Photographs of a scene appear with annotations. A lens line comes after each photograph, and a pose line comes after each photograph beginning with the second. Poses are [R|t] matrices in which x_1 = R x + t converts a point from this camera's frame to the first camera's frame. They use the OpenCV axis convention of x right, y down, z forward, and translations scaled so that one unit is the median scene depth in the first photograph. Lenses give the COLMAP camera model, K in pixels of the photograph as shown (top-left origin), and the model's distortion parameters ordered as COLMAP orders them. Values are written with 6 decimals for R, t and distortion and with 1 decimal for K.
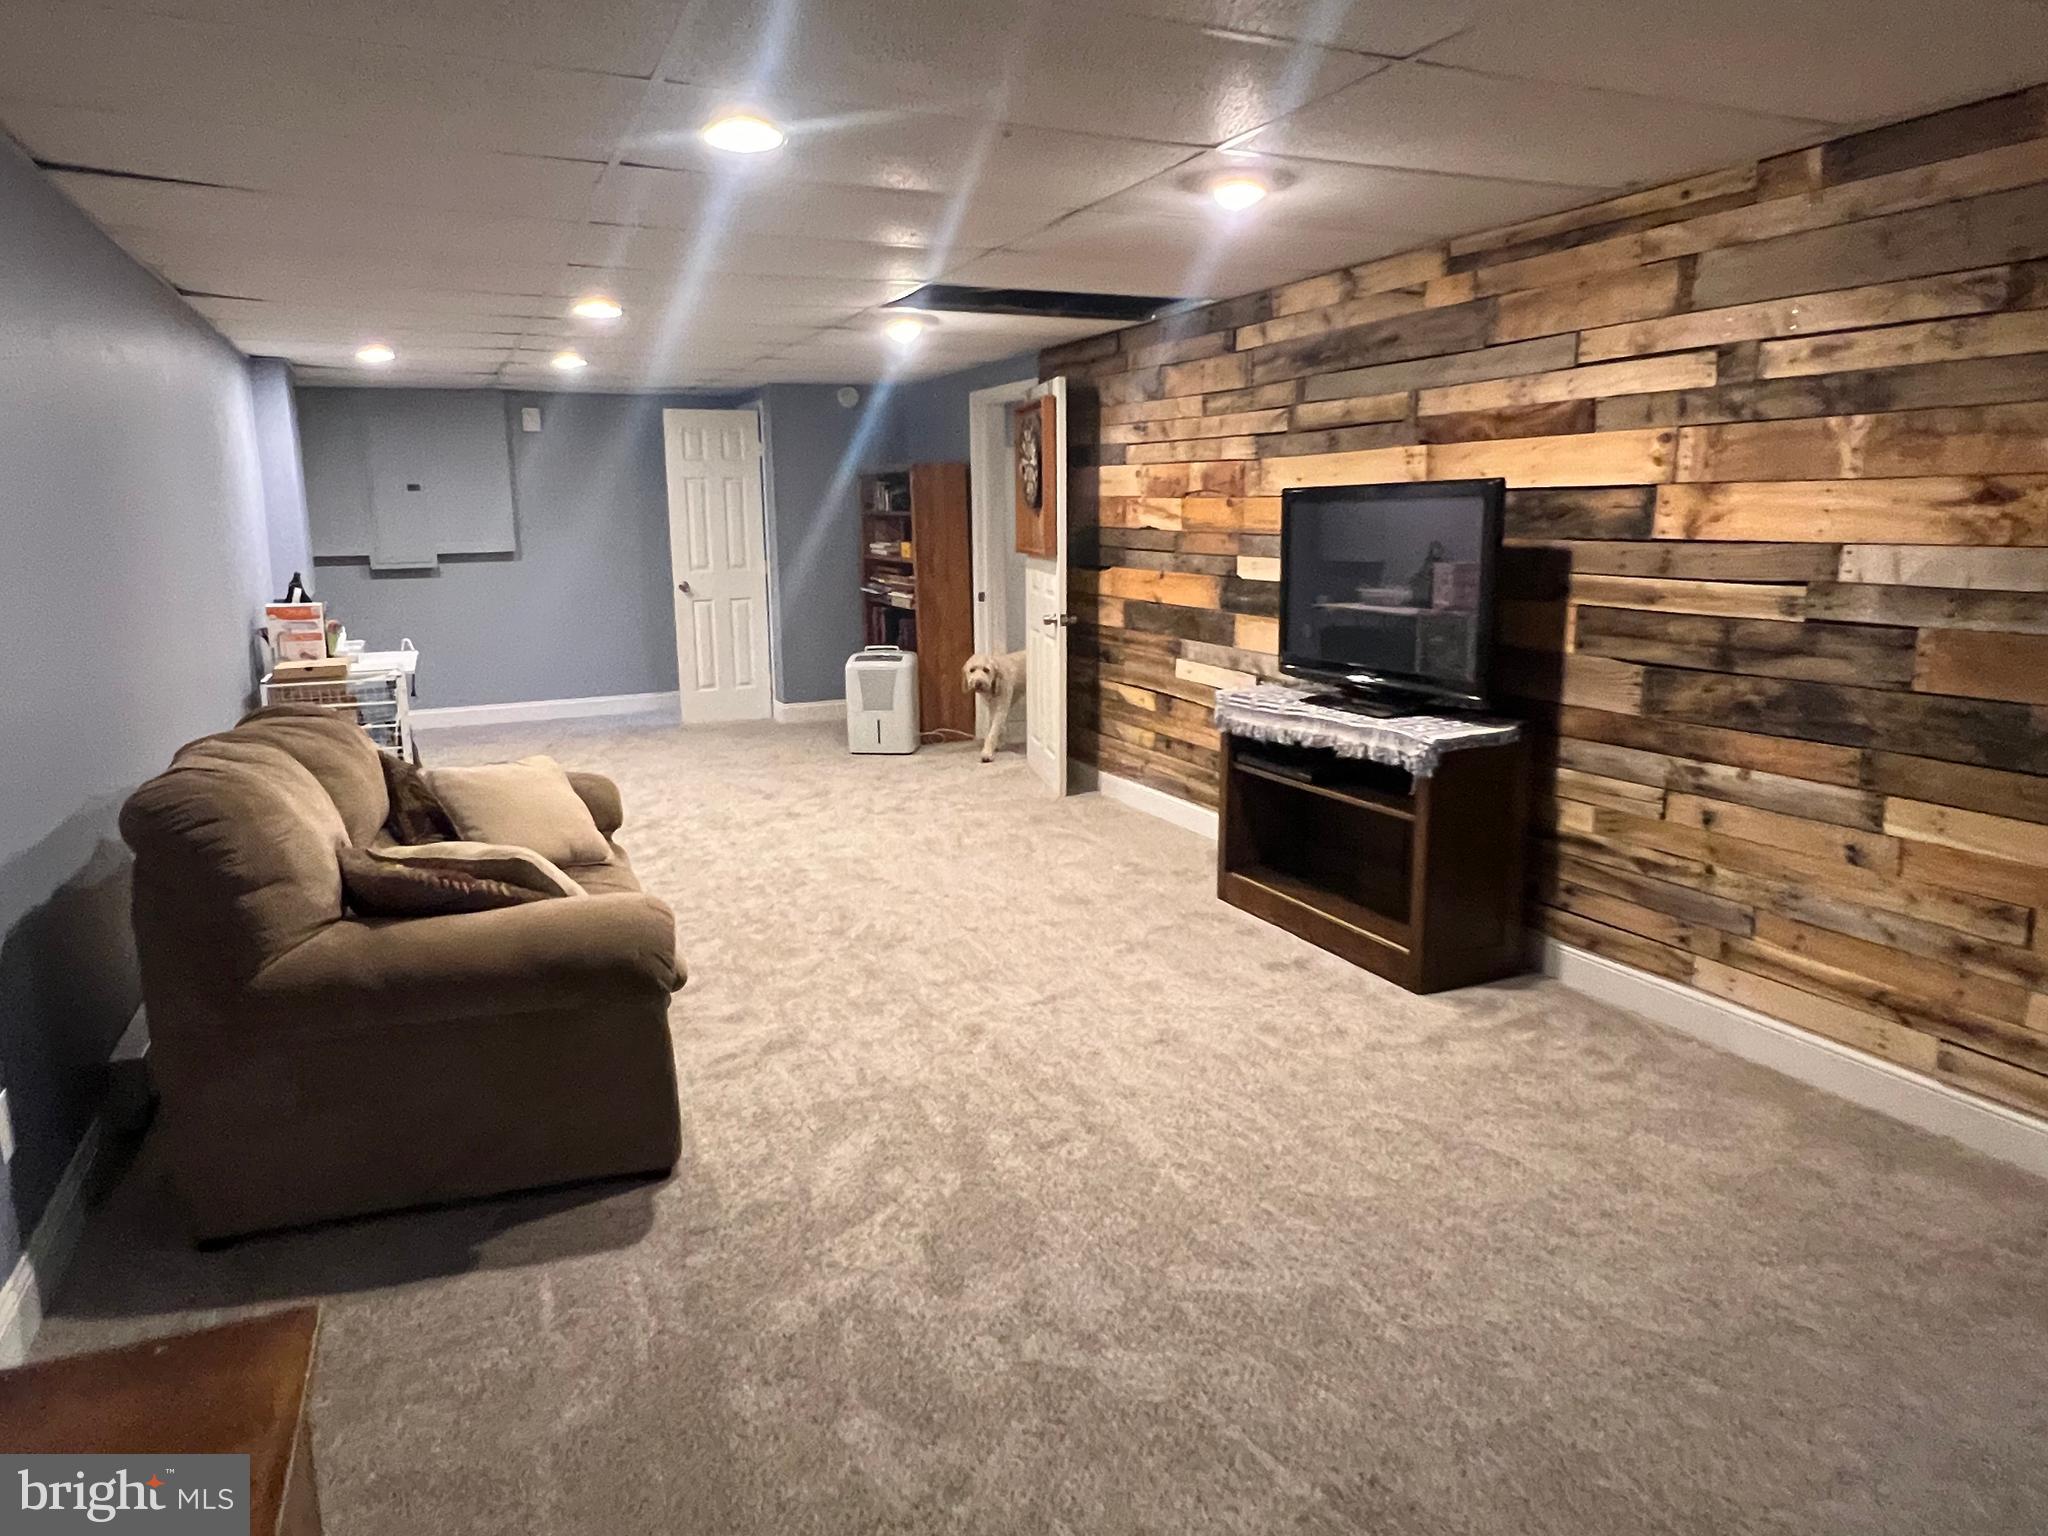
lens RADIAL K [[1270.5, 0, 1014.6], [0, 1270.5, 769.0], [0, 0, 1]] dist [-0.005246, -0.002021]
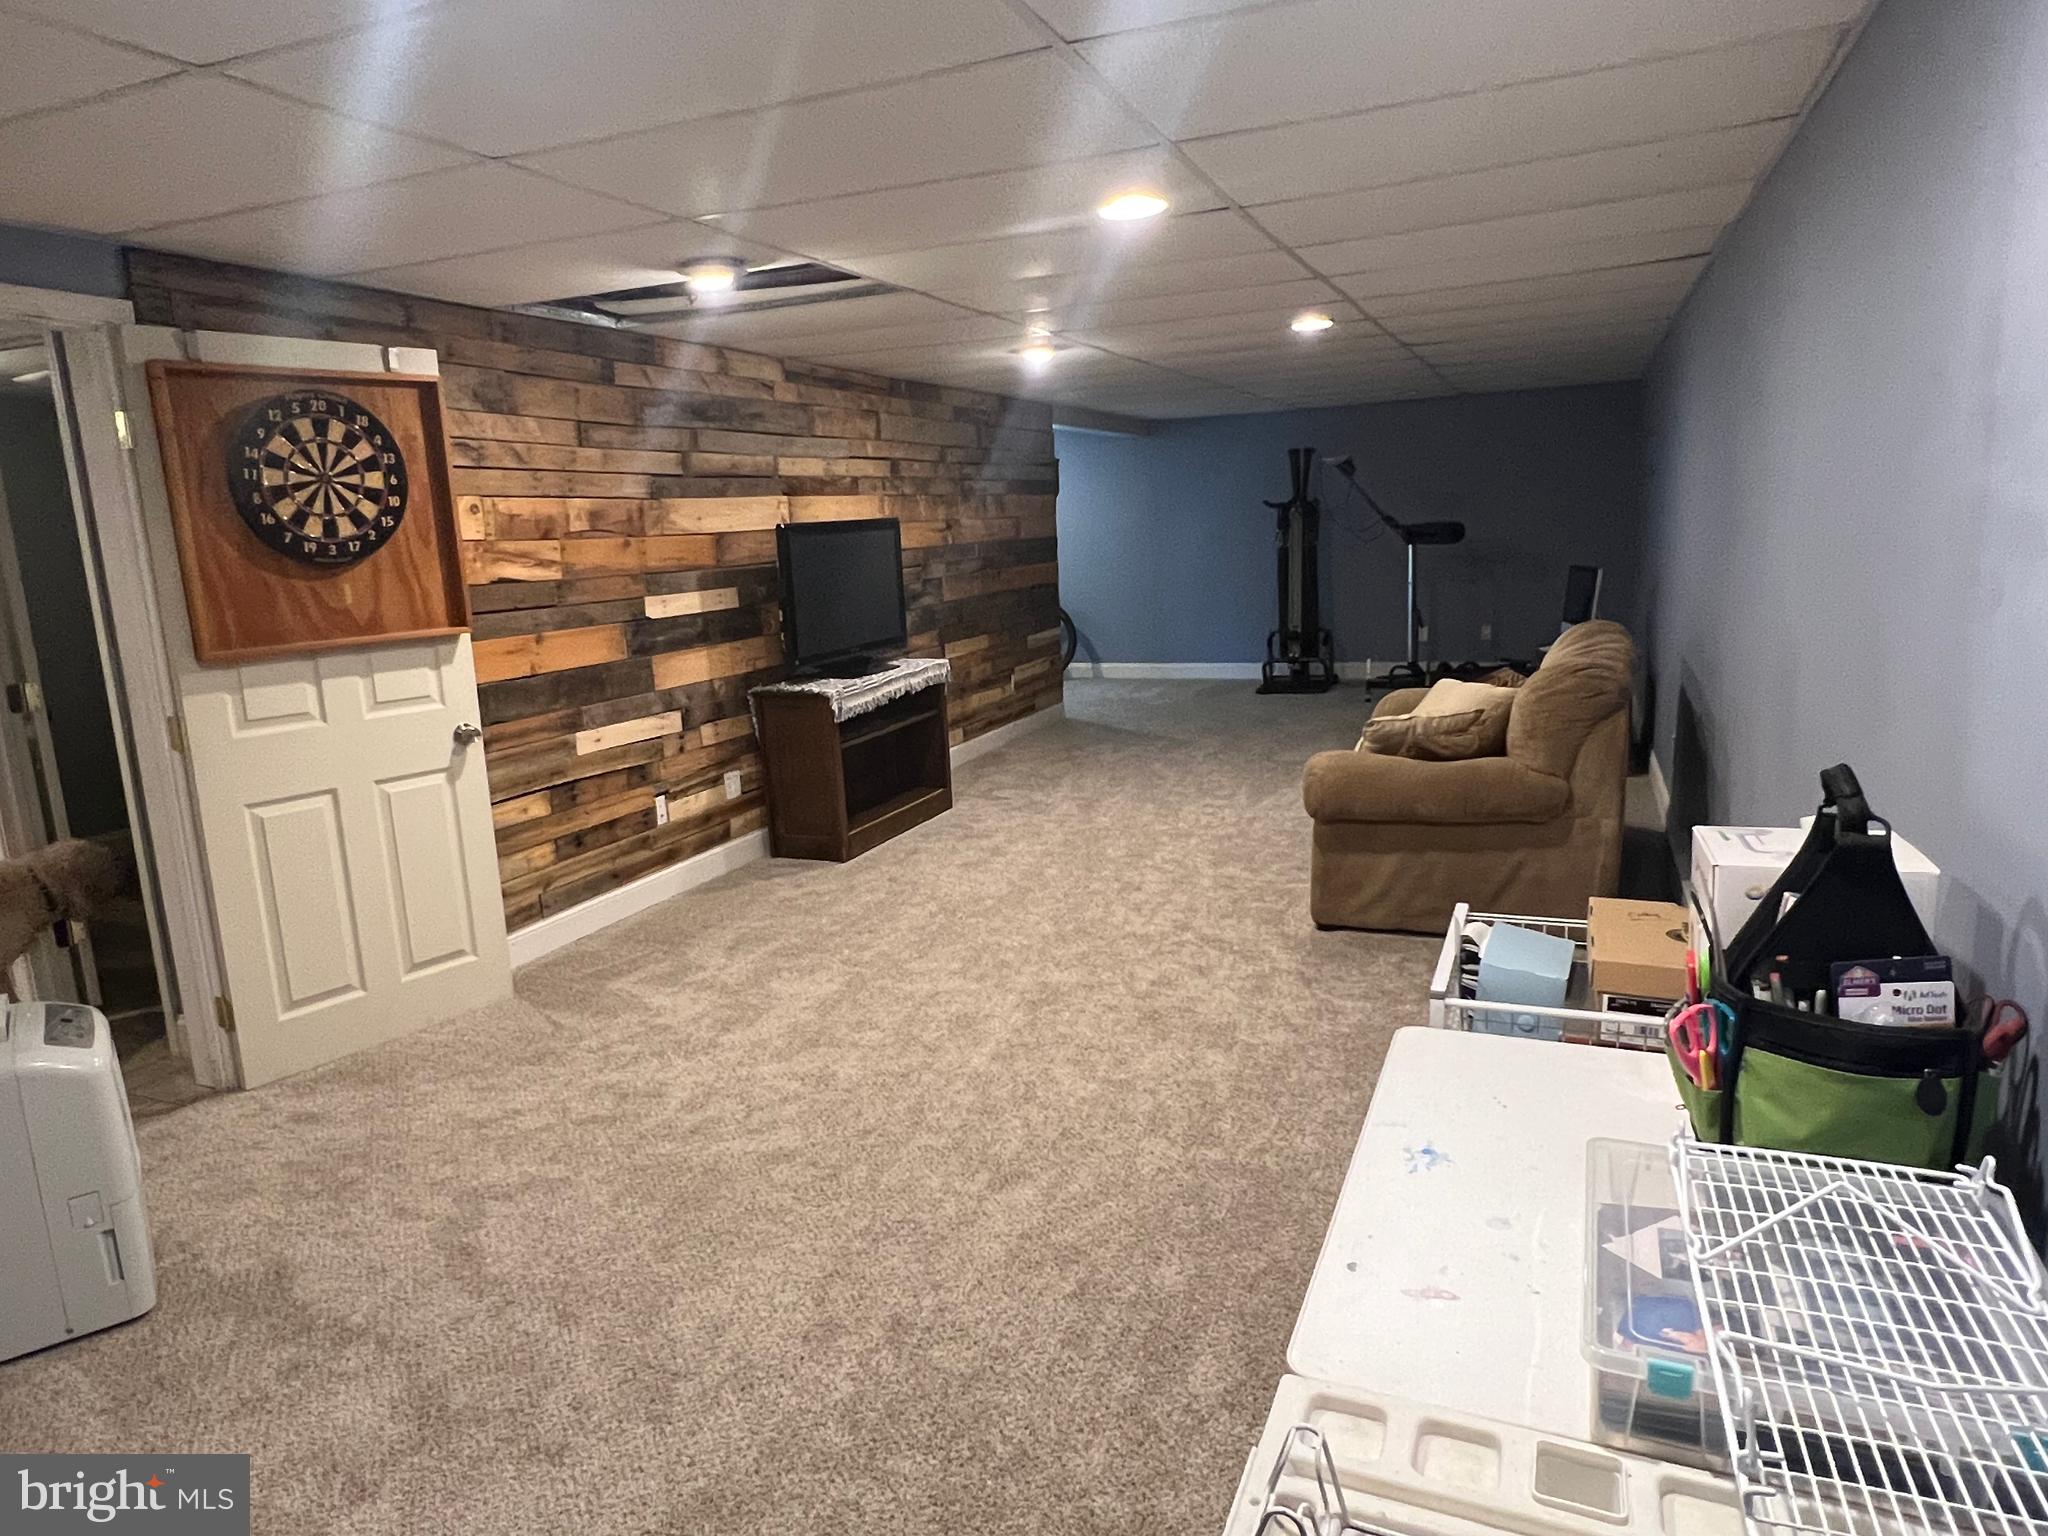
lens RADIAL K [[1270.5, 0, 1014.6], [0, 1270.5, 769.0], [0, 0, 1]] dist [-0.005246, -0.002021]
pose [[-0.675152, -0.101235, 0.730699, -0.731720], [0.199450, 0.928595, 0.312940, -0.291335], [-0.710204, 0.357020, -0.606752, 1.427598]]
